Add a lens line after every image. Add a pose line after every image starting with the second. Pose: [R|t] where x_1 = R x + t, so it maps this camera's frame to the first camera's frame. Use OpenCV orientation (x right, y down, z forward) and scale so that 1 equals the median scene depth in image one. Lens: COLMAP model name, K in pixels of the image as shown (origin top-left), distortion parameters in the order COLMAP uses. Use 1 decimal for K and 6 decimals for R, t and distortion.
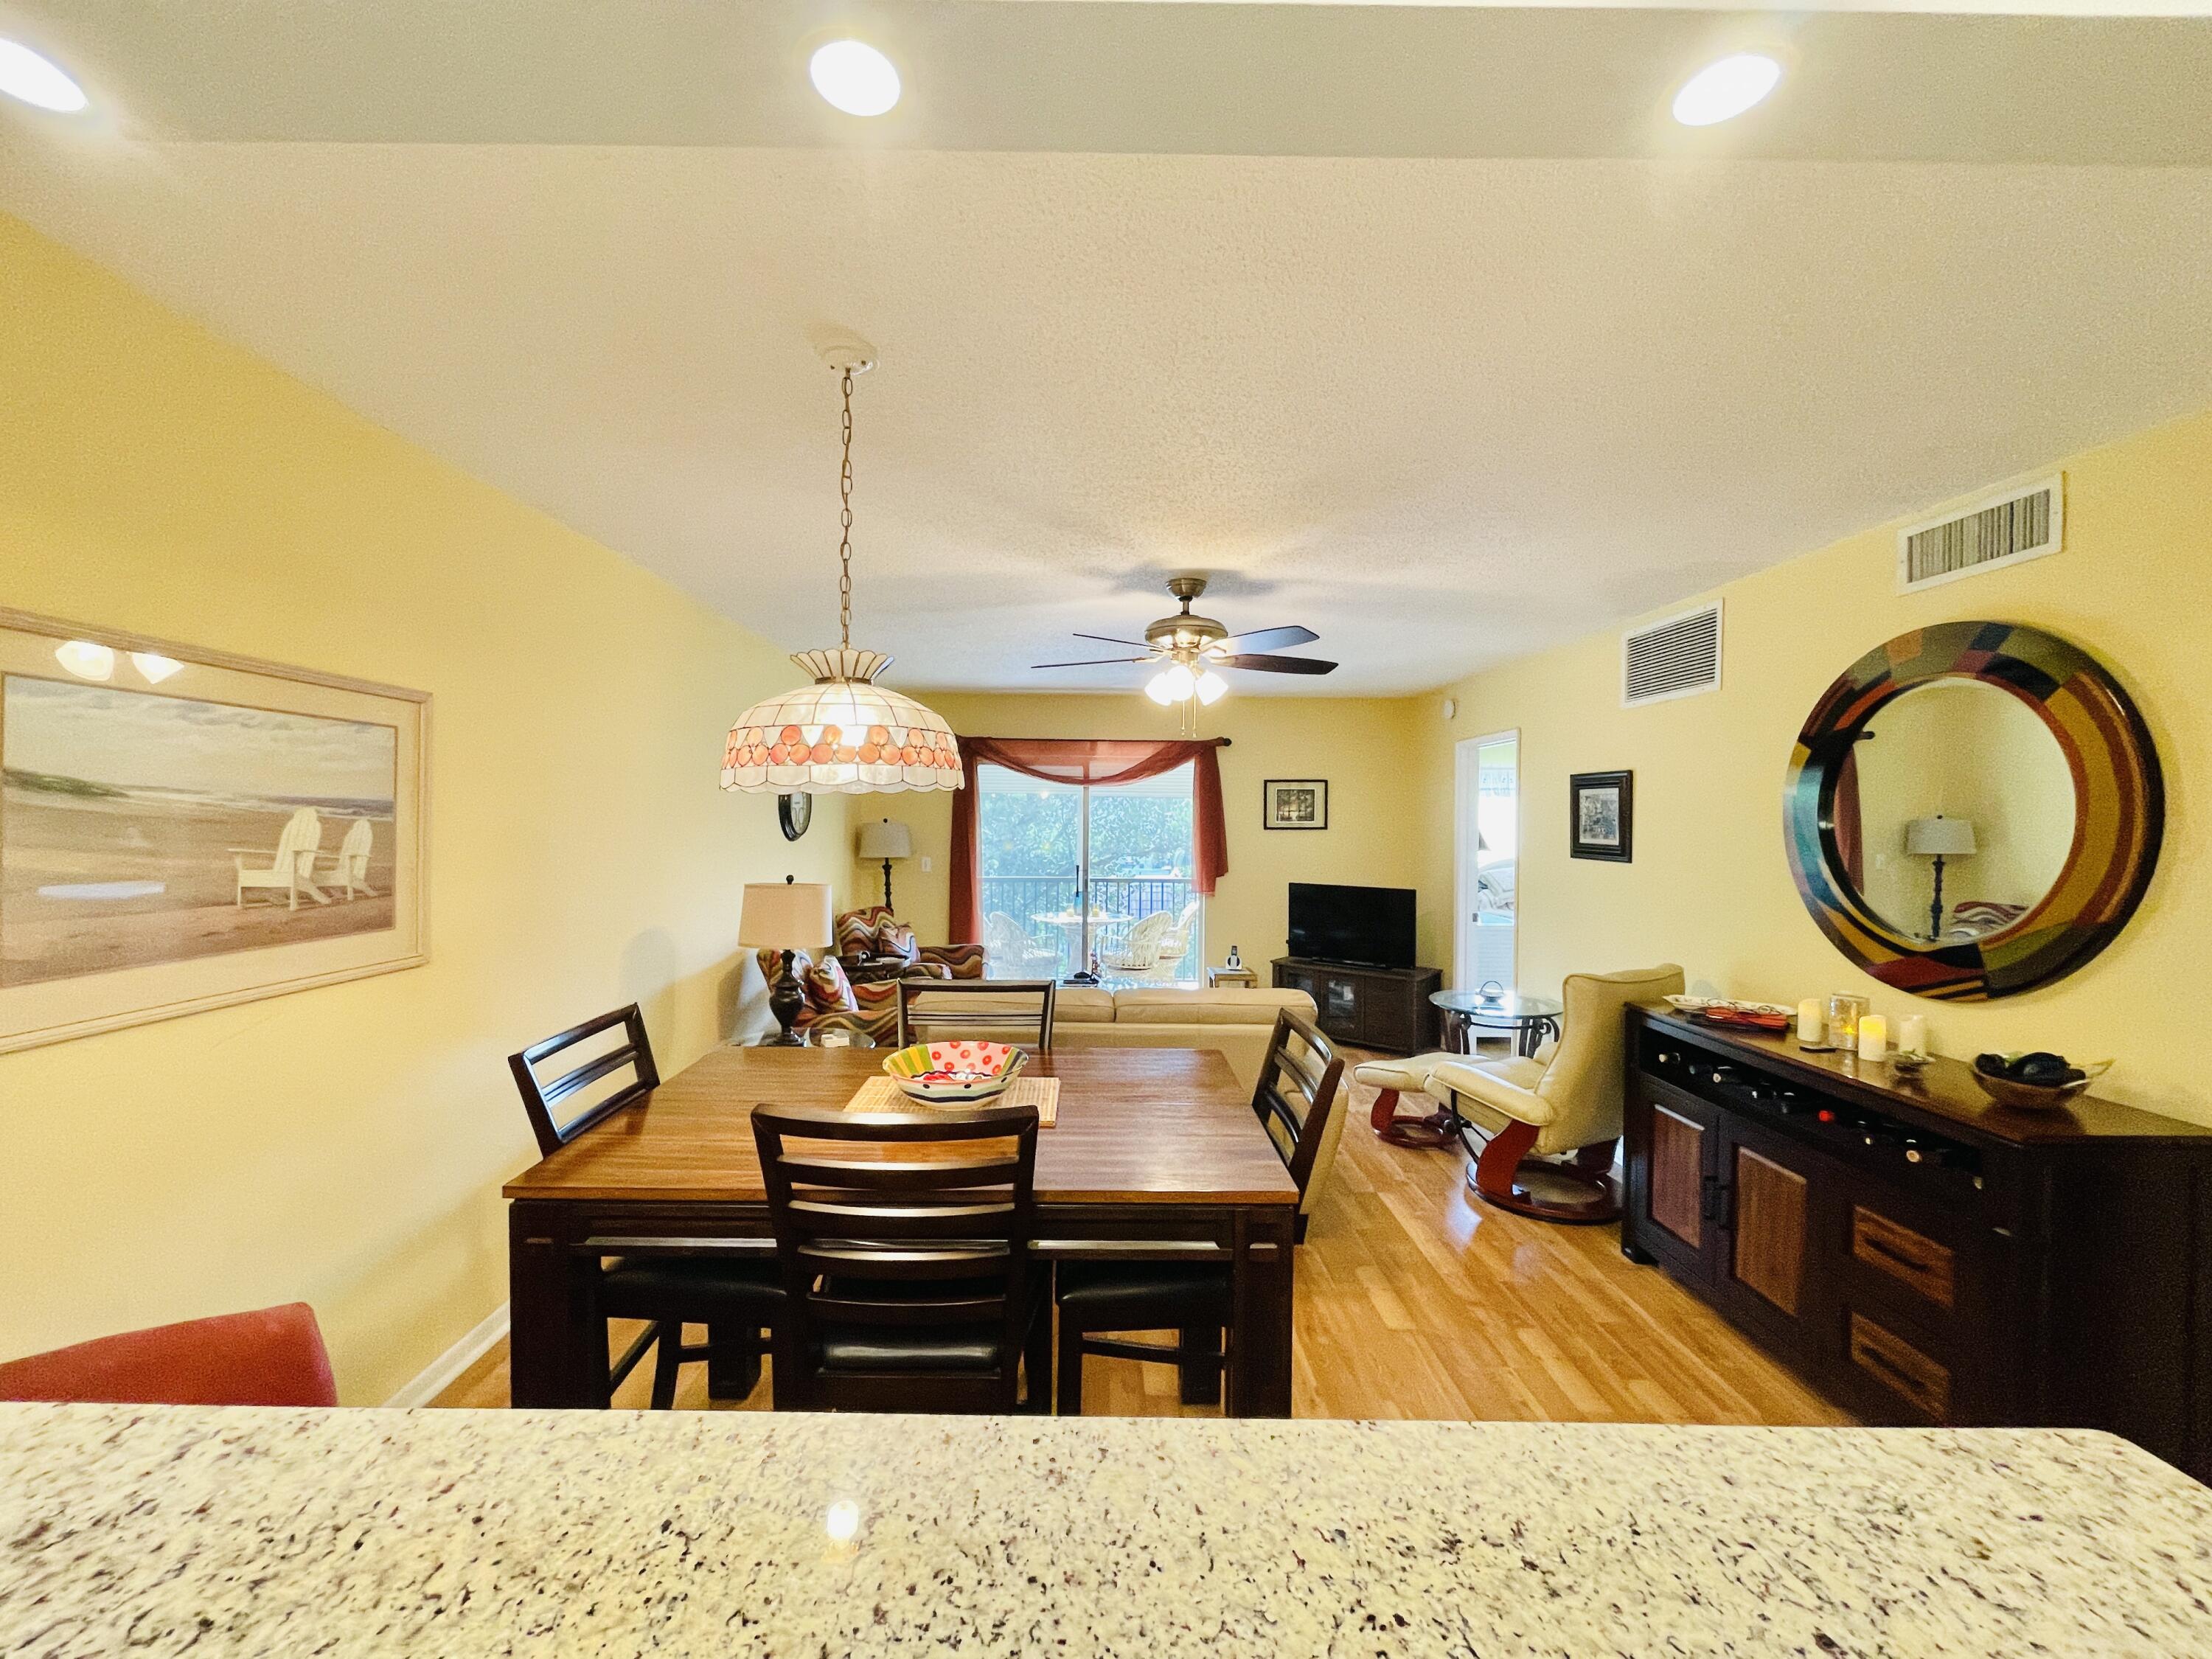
lens RADIAL K [[888.1, 0, 1085.2], [0, 888.1, 828.9], [0, 0, 1]] dist [0.000367, -0.000136]
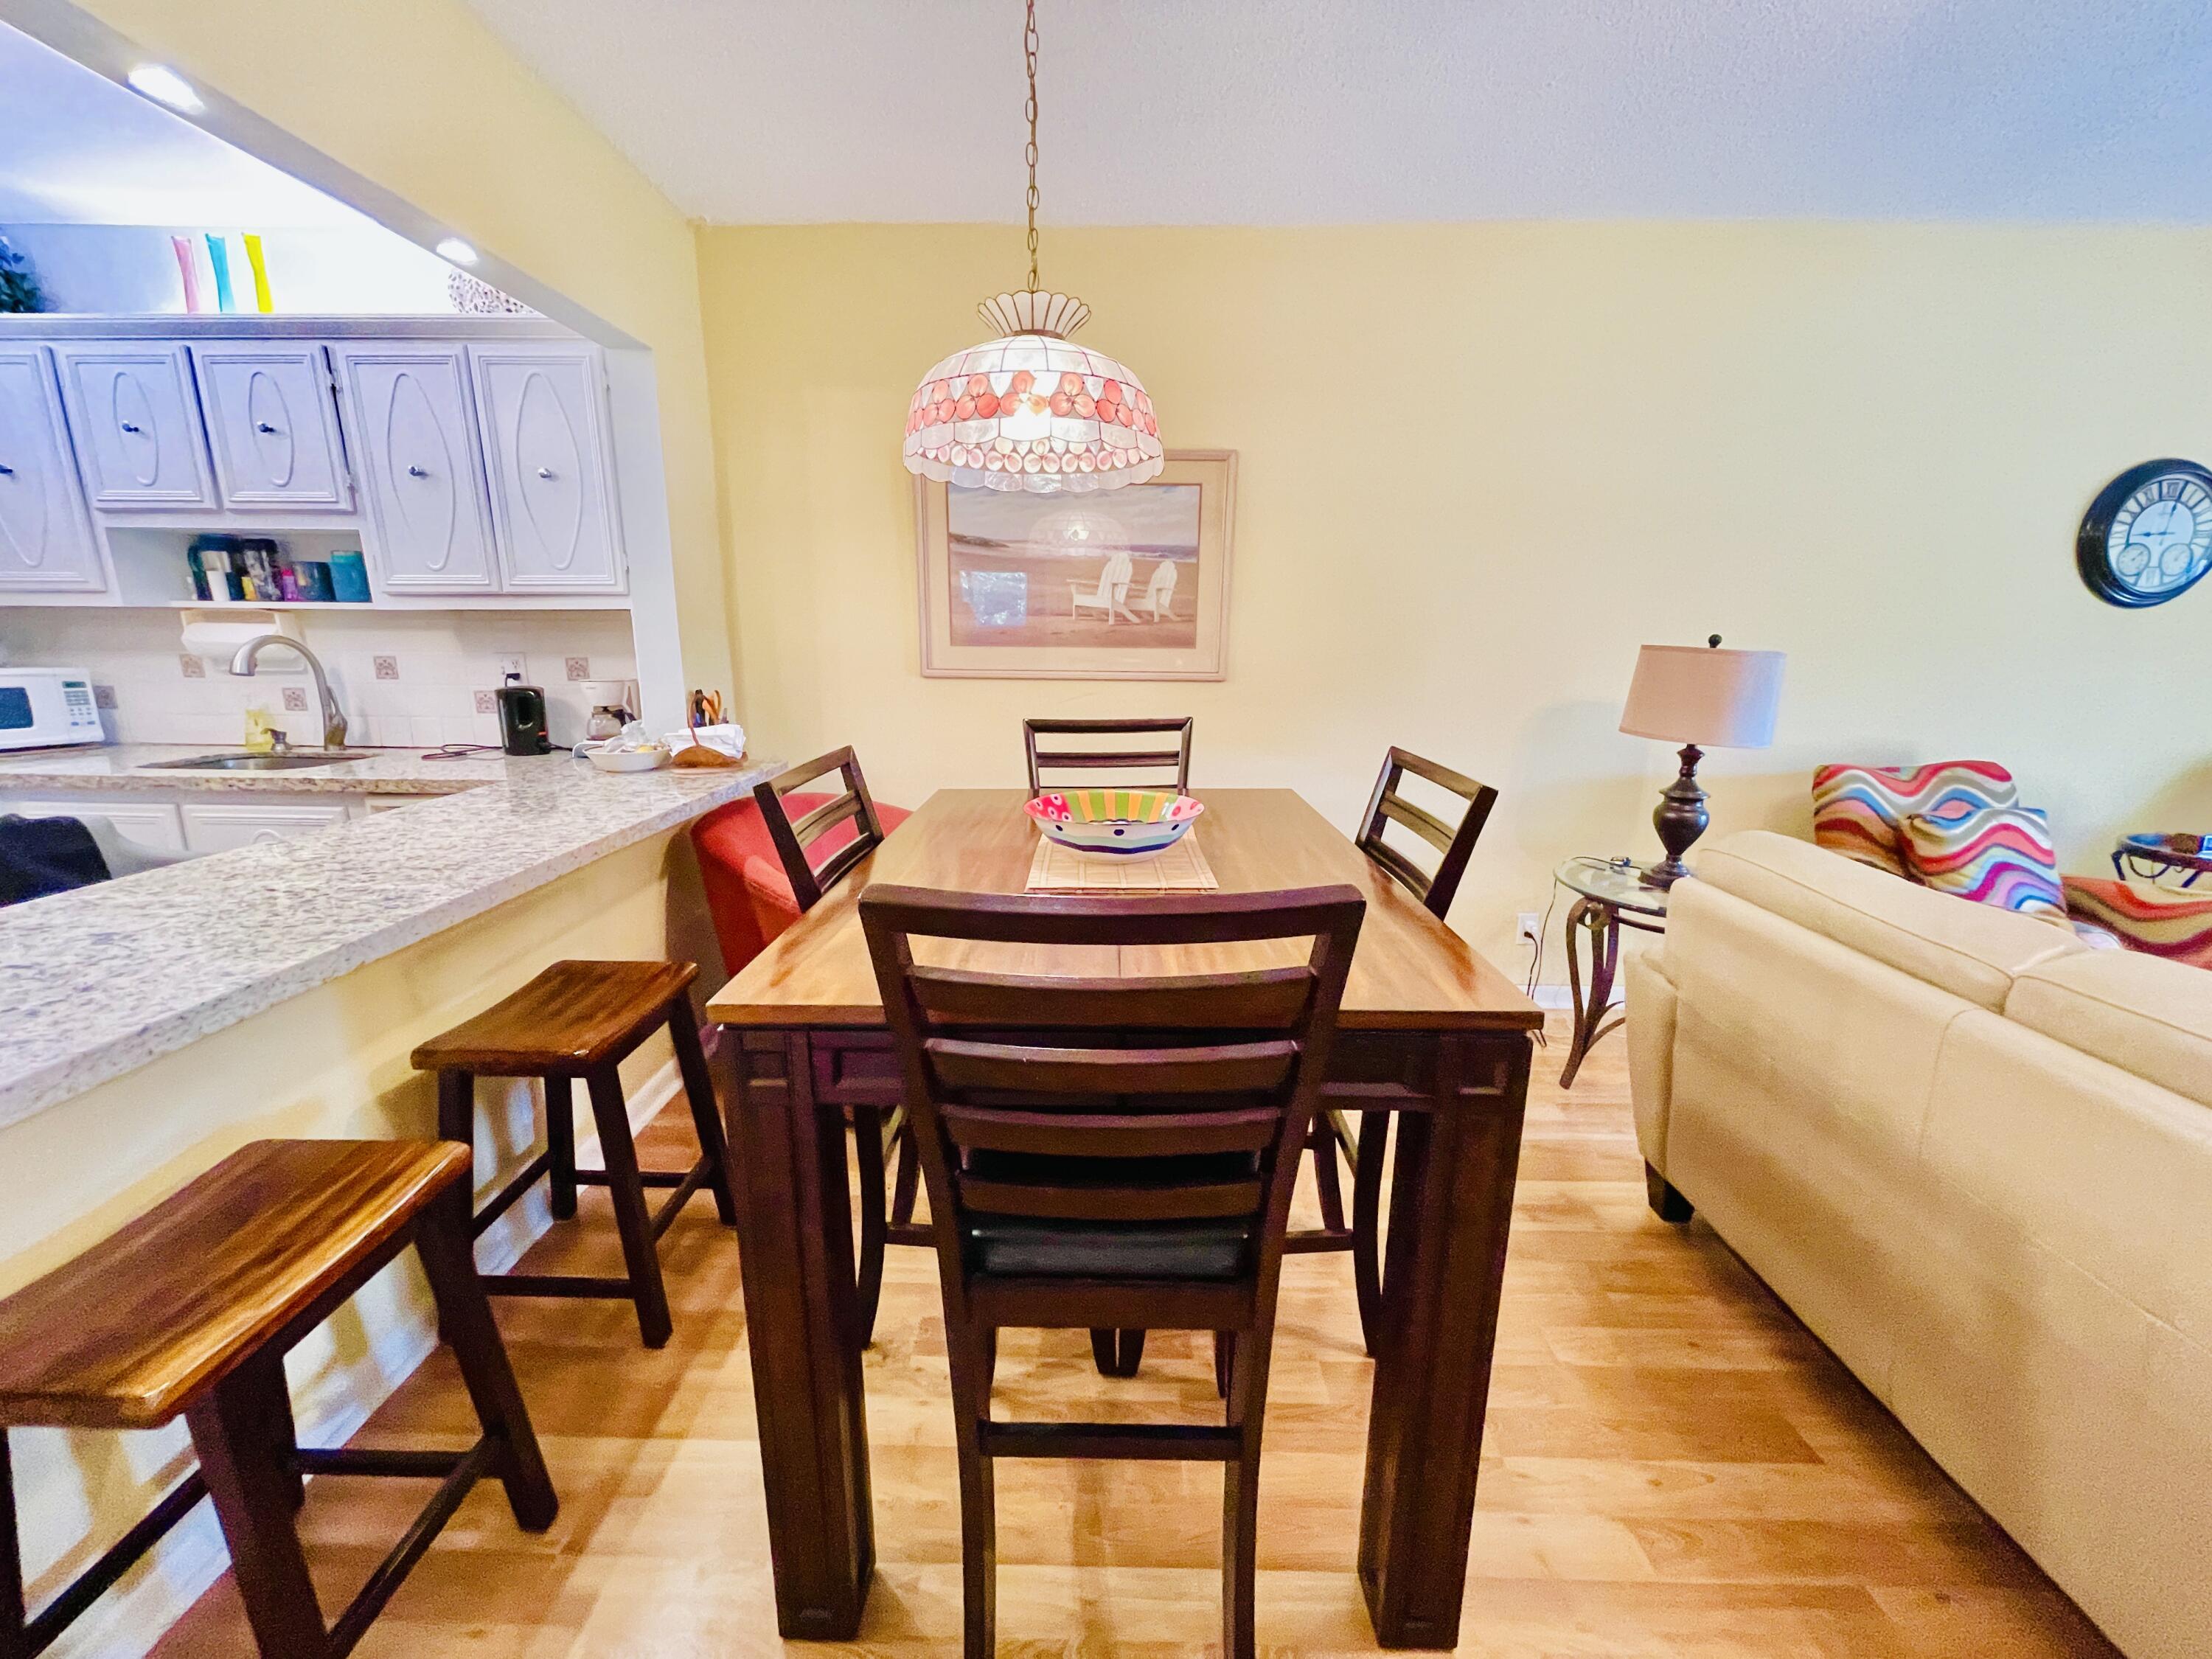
lens RADIAL K [[888.1, 0, 1100.5], [0, 888.1, 829.3], [0, 0, 1]] dist [0.000367, -0.000136]
pose [[-0.010912, 0.211793, -0.977254, 0.597602], [-0.017667, 0.977119, 0.211961, 0.105199], [0.999784, 0.019578, -0.006921, 0.937426]]
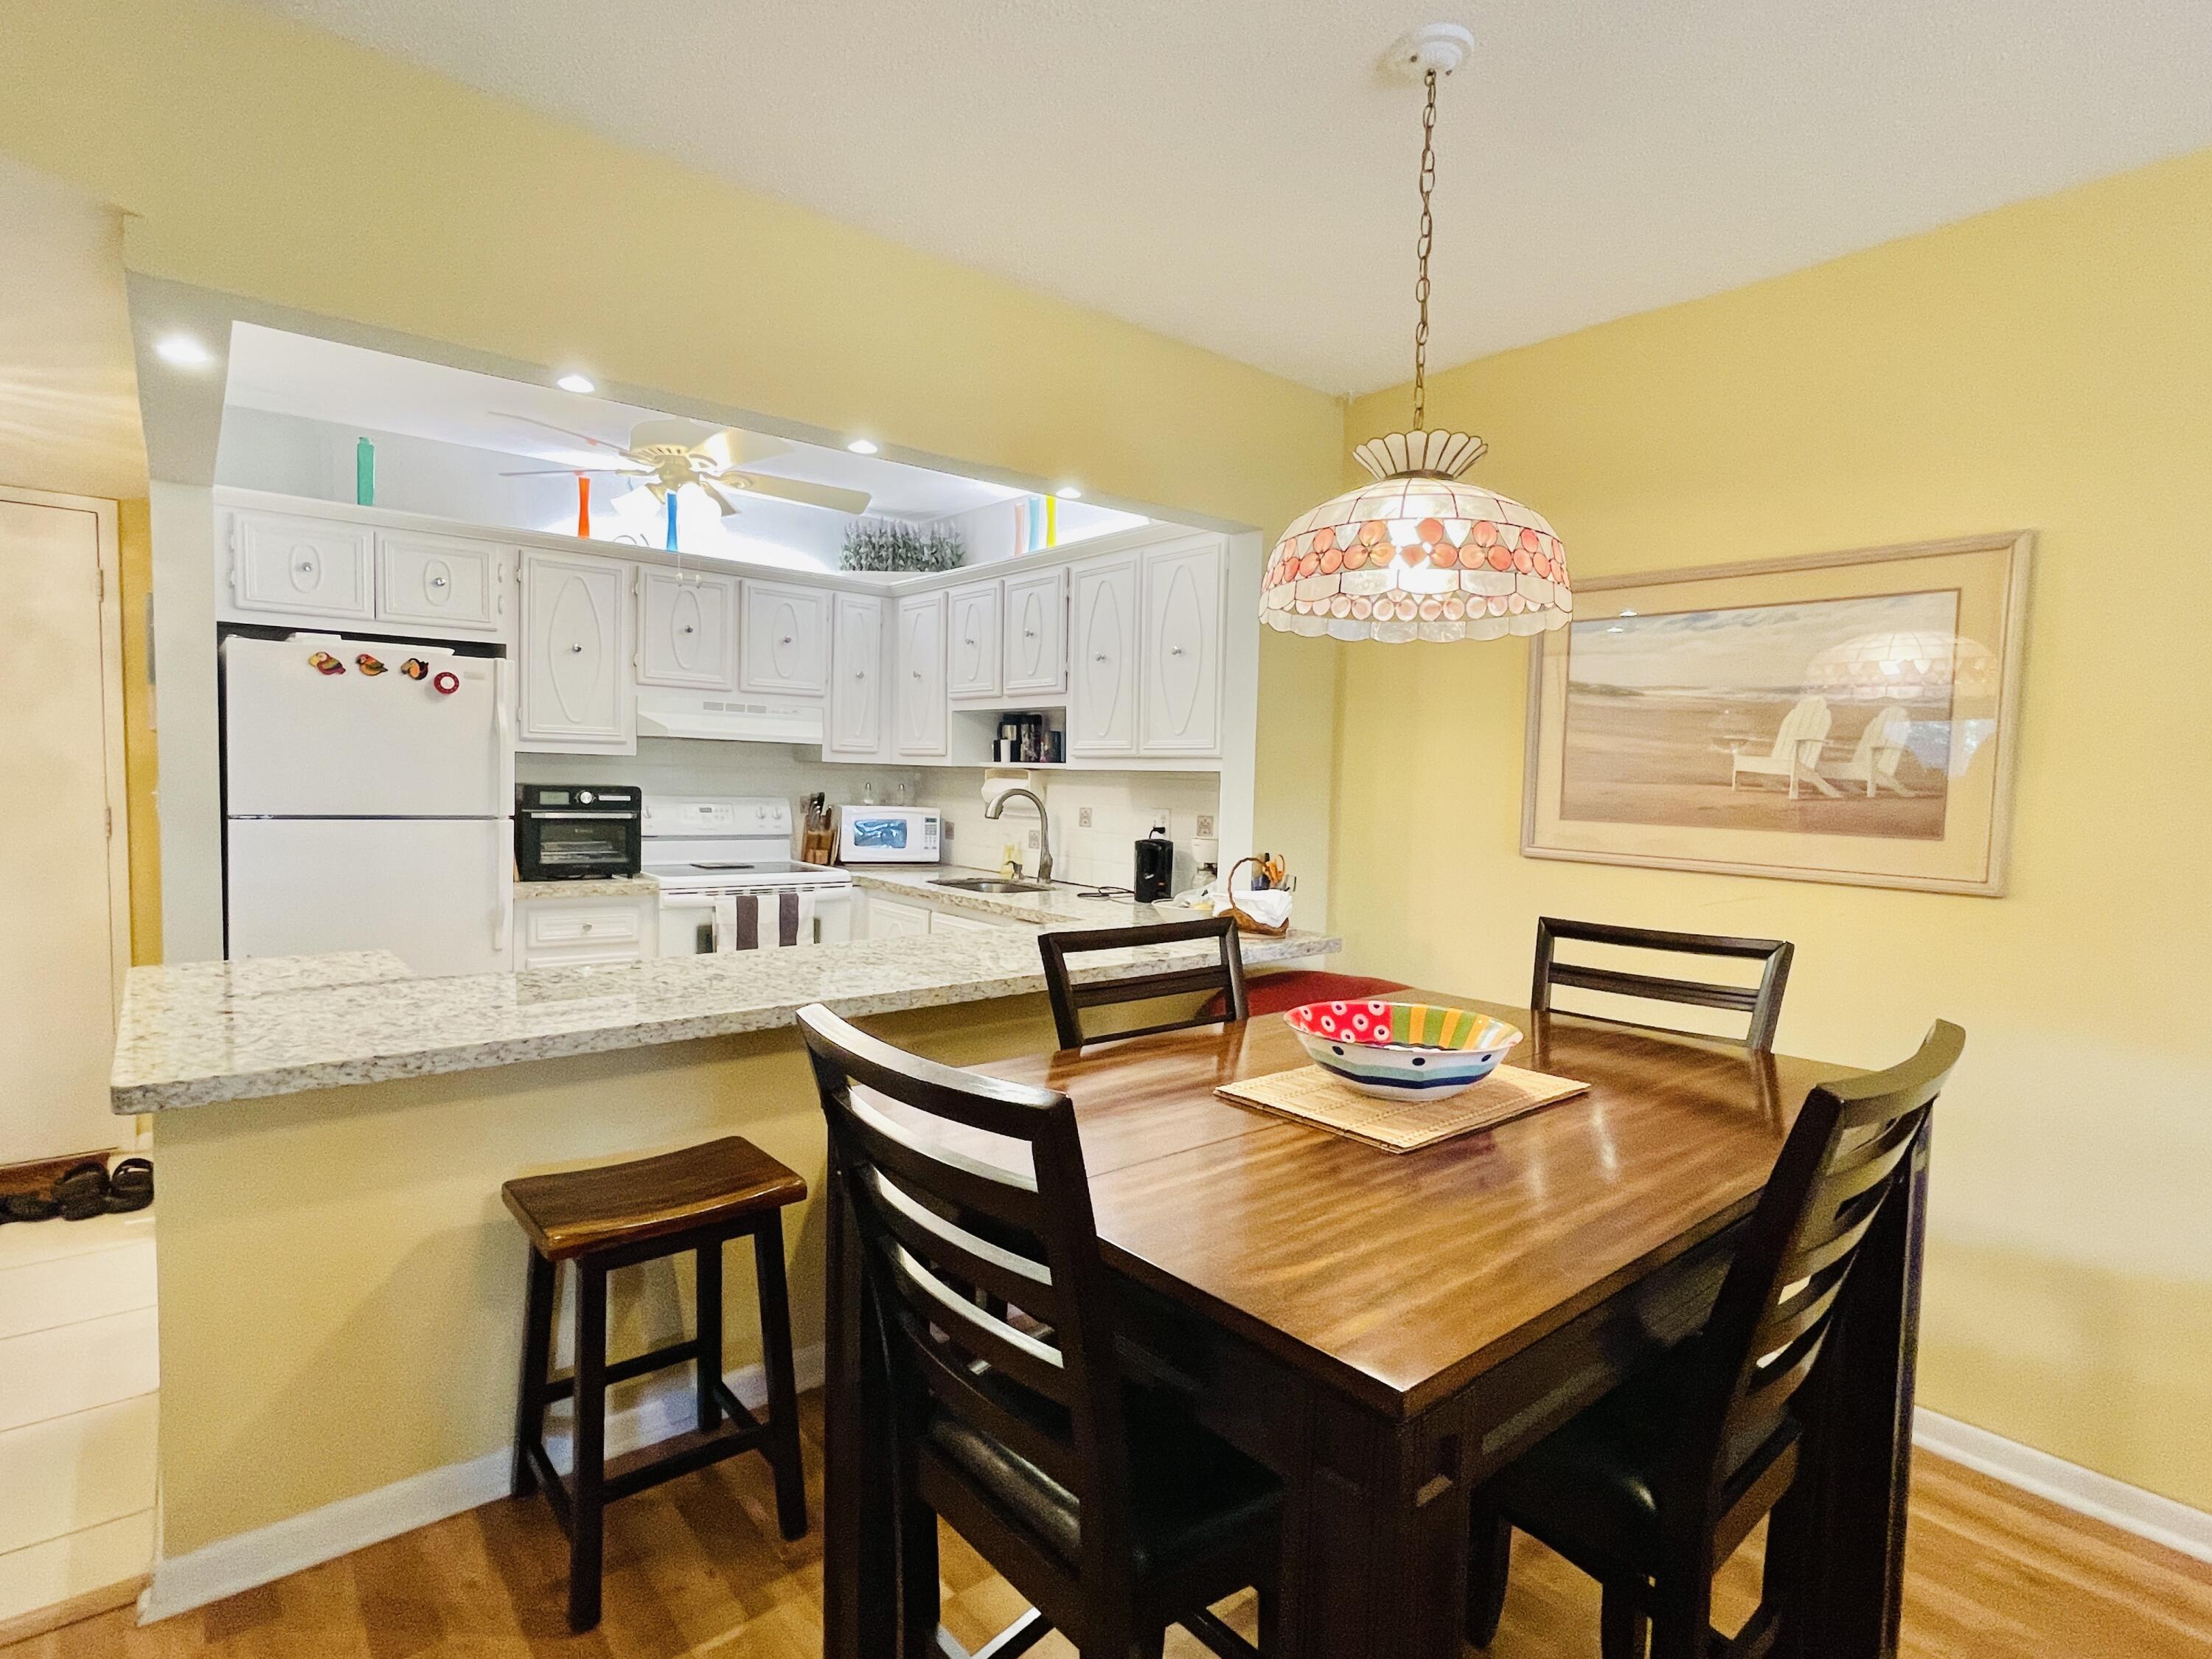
lens RADIAL K [[1095.1, 0, 1086.8], [0, 1095.1, 832.5], [0, 0, 1]] dist [-0.009461, -0.000957]
pose [[-0.762497, 0.006540, -0.646959, 0.489985], [-0.039805, 0.997580, 0.056999, 0.085335], [0.645767, 0.069214, -0.760391, 1.339449]]
